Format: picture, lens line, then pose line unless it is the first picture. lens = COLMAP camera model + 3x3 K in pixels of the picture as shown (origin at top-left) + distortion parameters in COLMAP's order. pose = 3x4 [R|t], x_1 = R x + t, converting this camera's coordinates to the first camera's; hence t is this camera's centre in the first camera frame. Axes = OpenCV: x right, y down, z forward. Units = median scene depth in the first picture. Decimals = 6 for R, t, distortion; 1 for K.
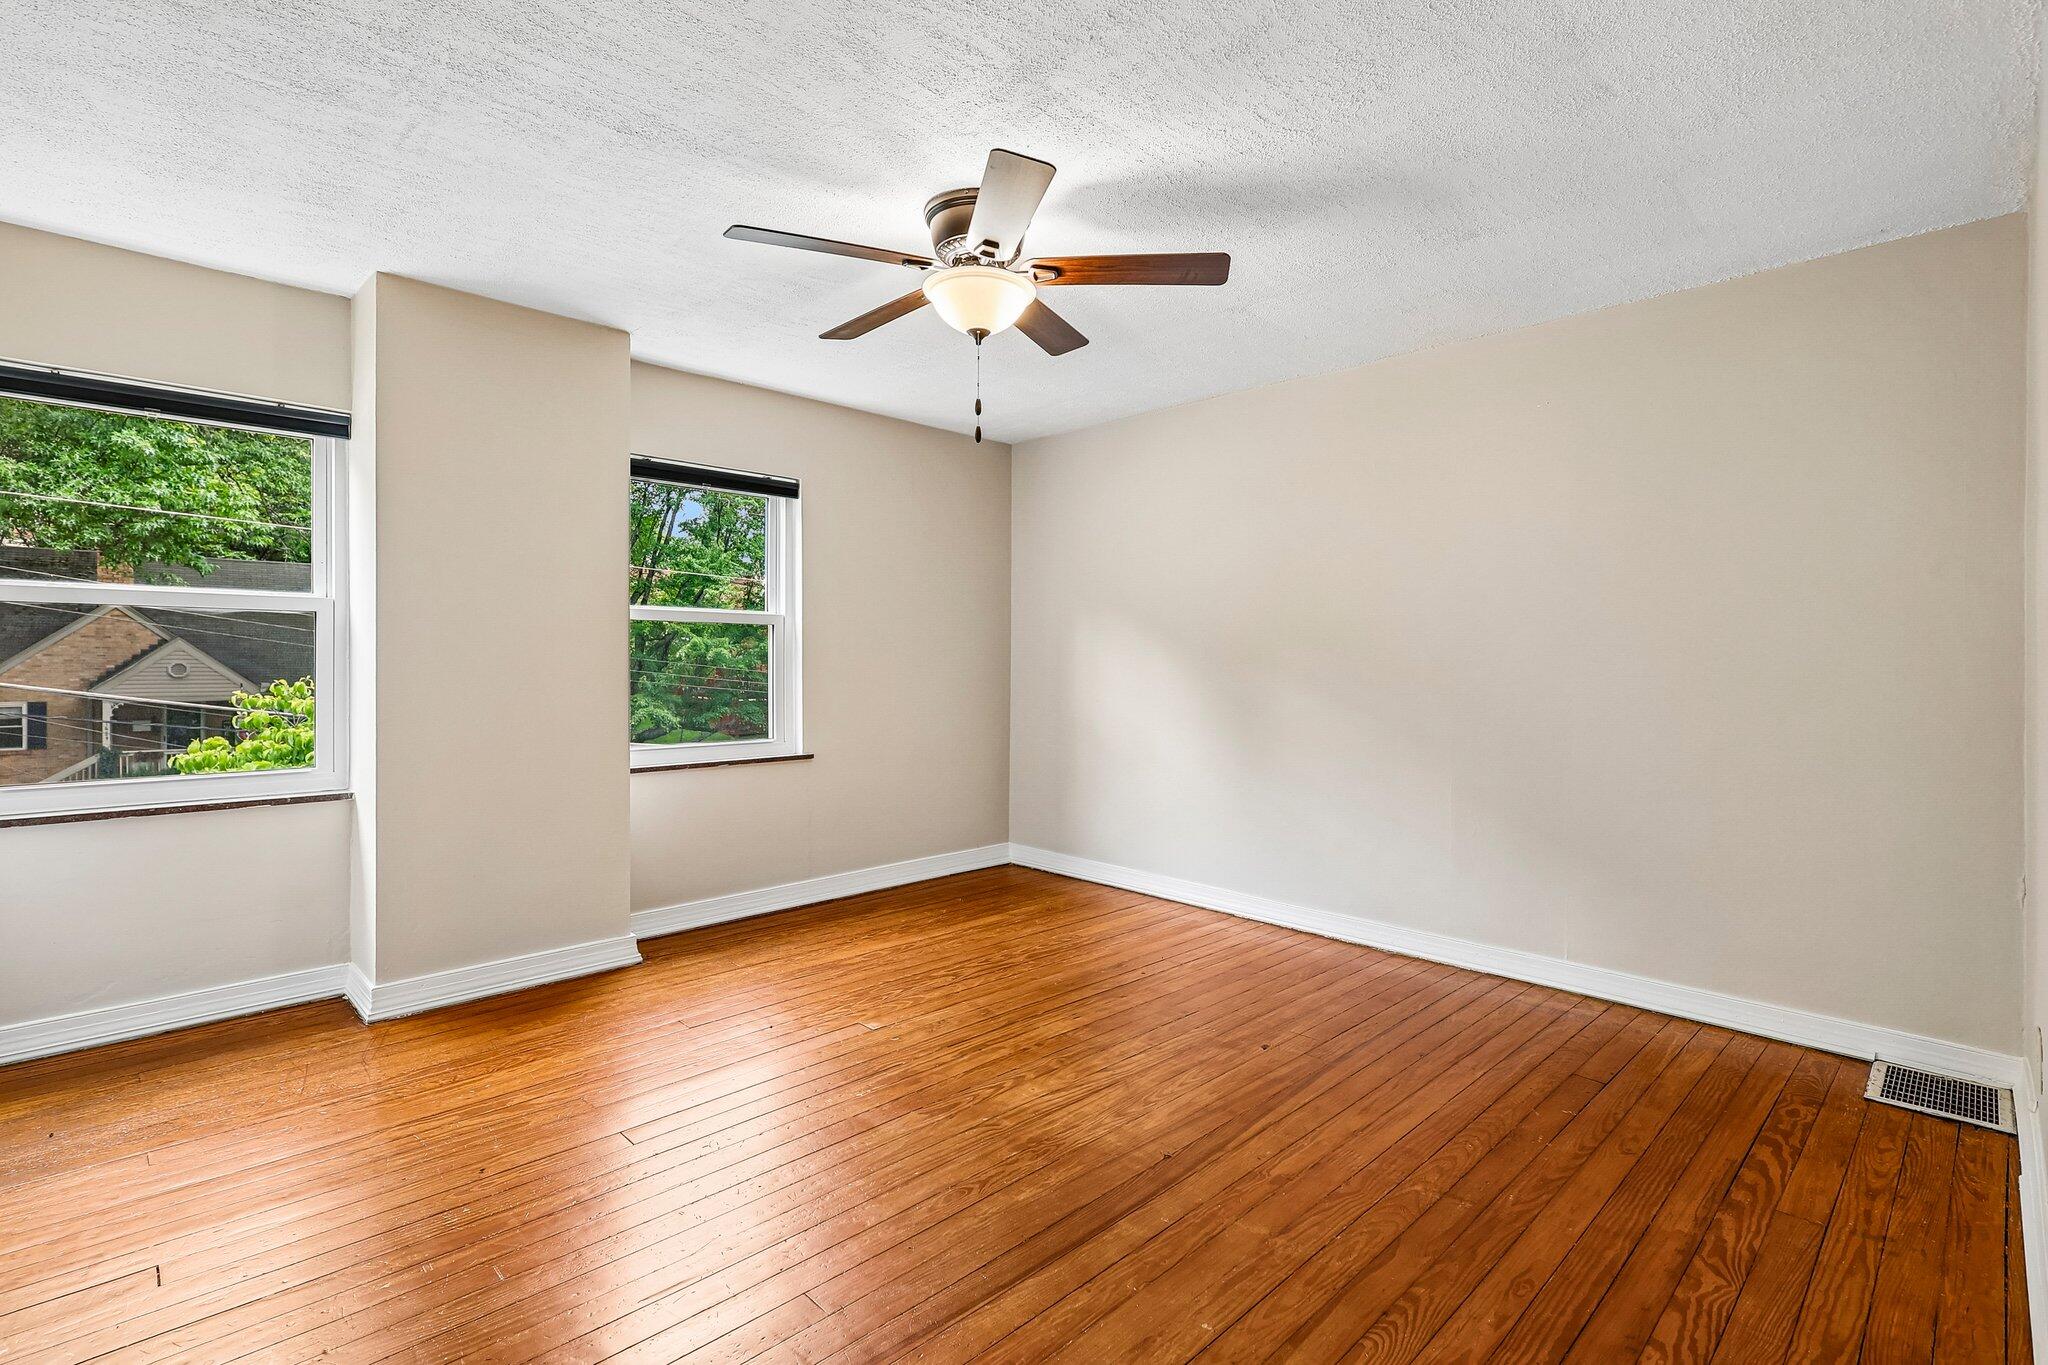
lens RADIAL K [[952.4, 0, 1019.5], [0, 952.4, 676.7], [0, 0, 1]] dist [-0.004476, 0.003822]
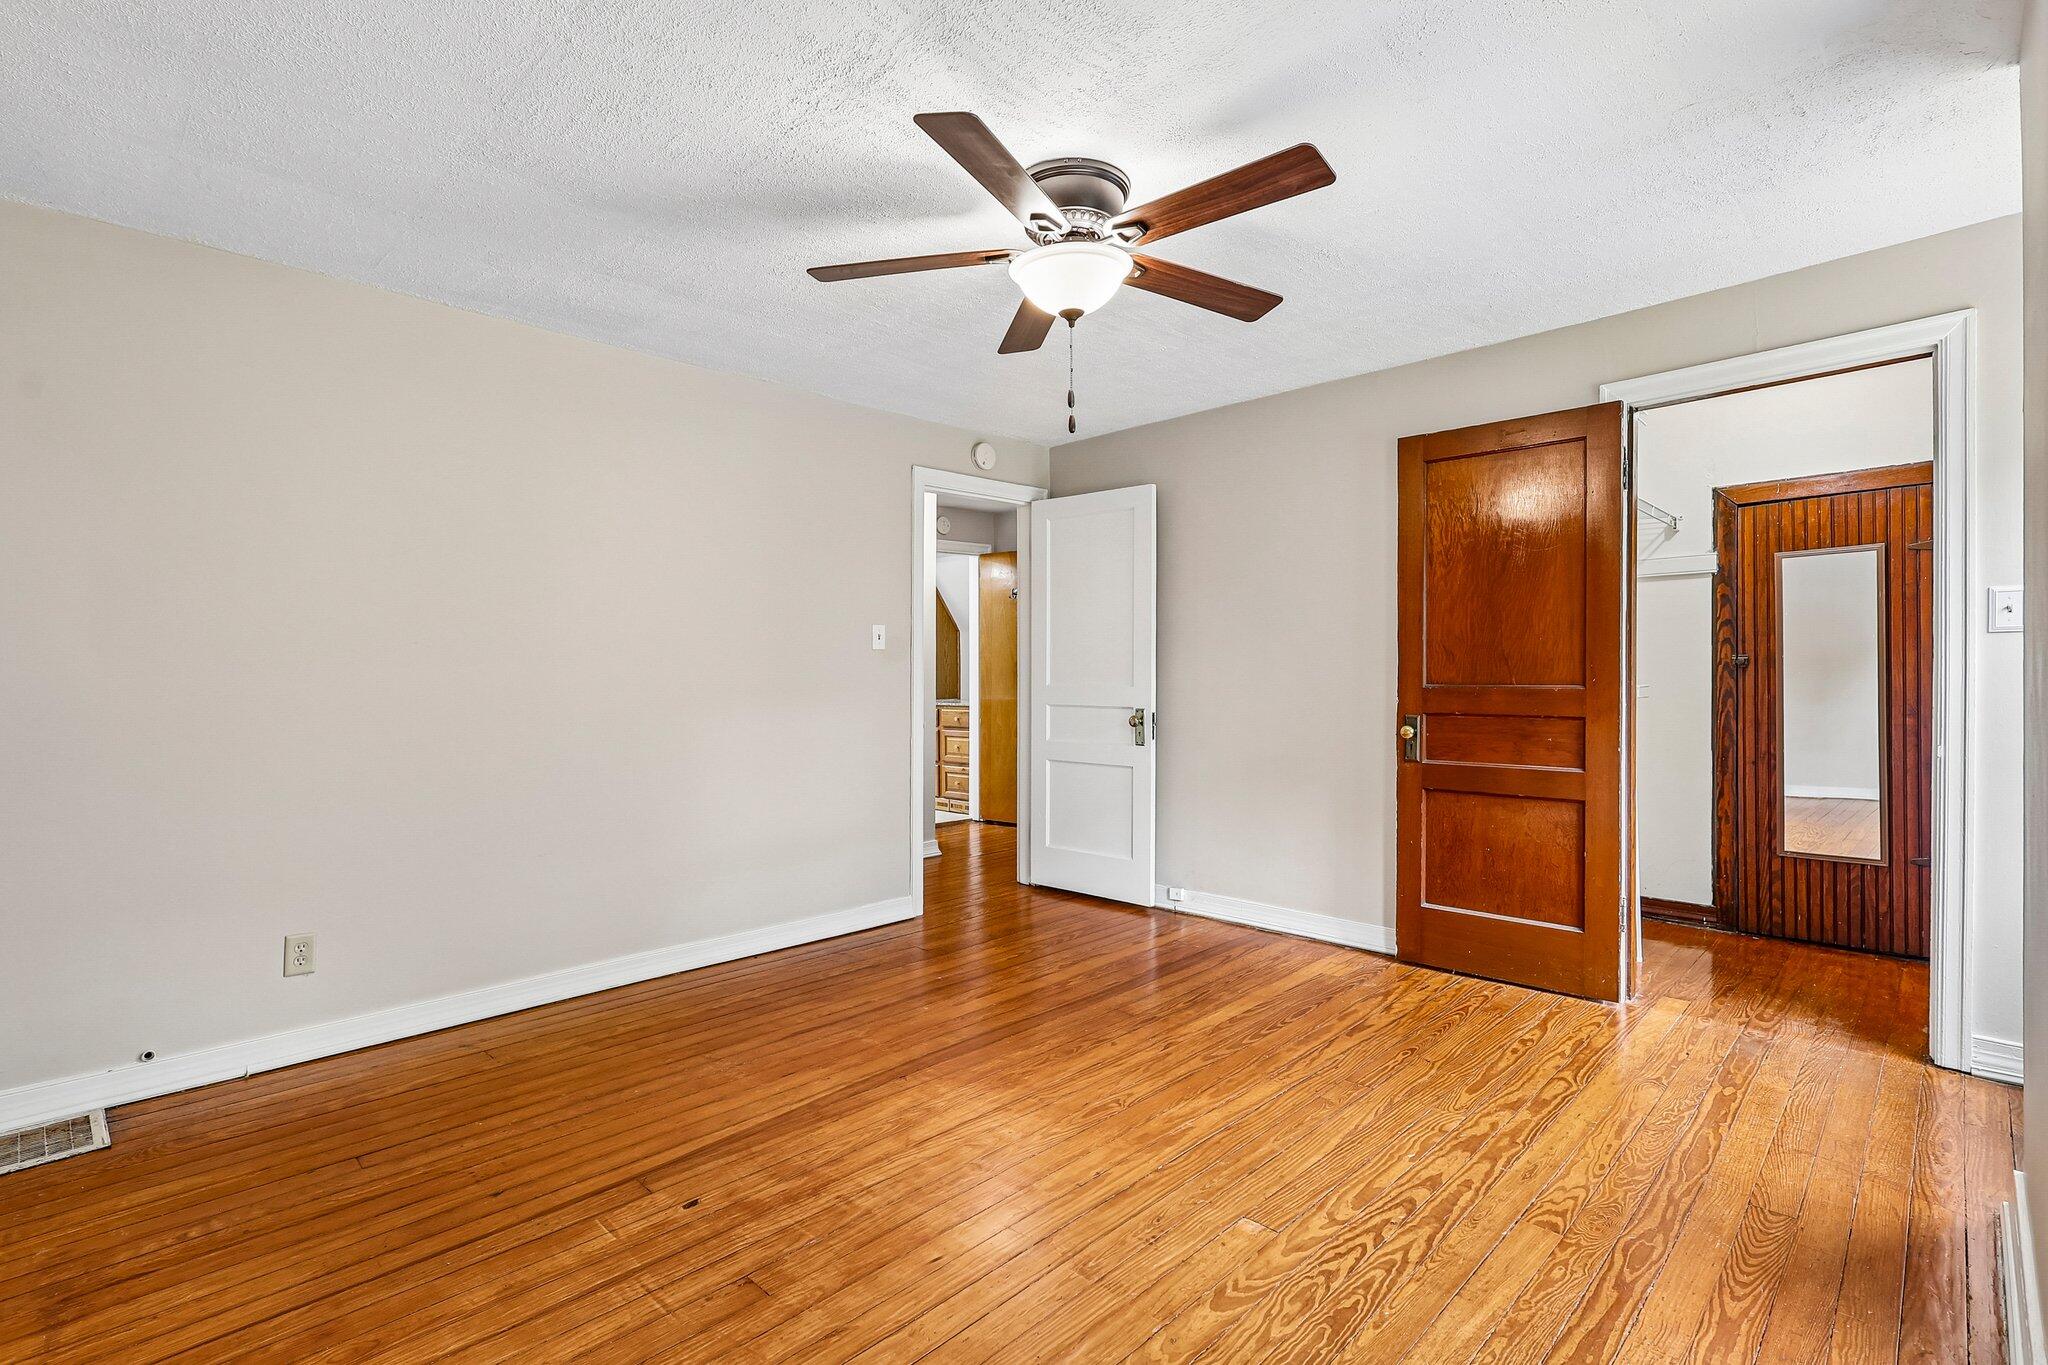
lens RADIAL K [[952.4, 0, 1019.5], [0, 952.4, 676.7], [0, 0, 1]] dist [-0.004476, 0.003822]
pose [[-0.999801, -0.000561, -0.019957, 0.025277], [-0.000771, 0.999945, 0.010503, -0.023370], [0.019950, 0.010516, -0.999746, 1.937881]]
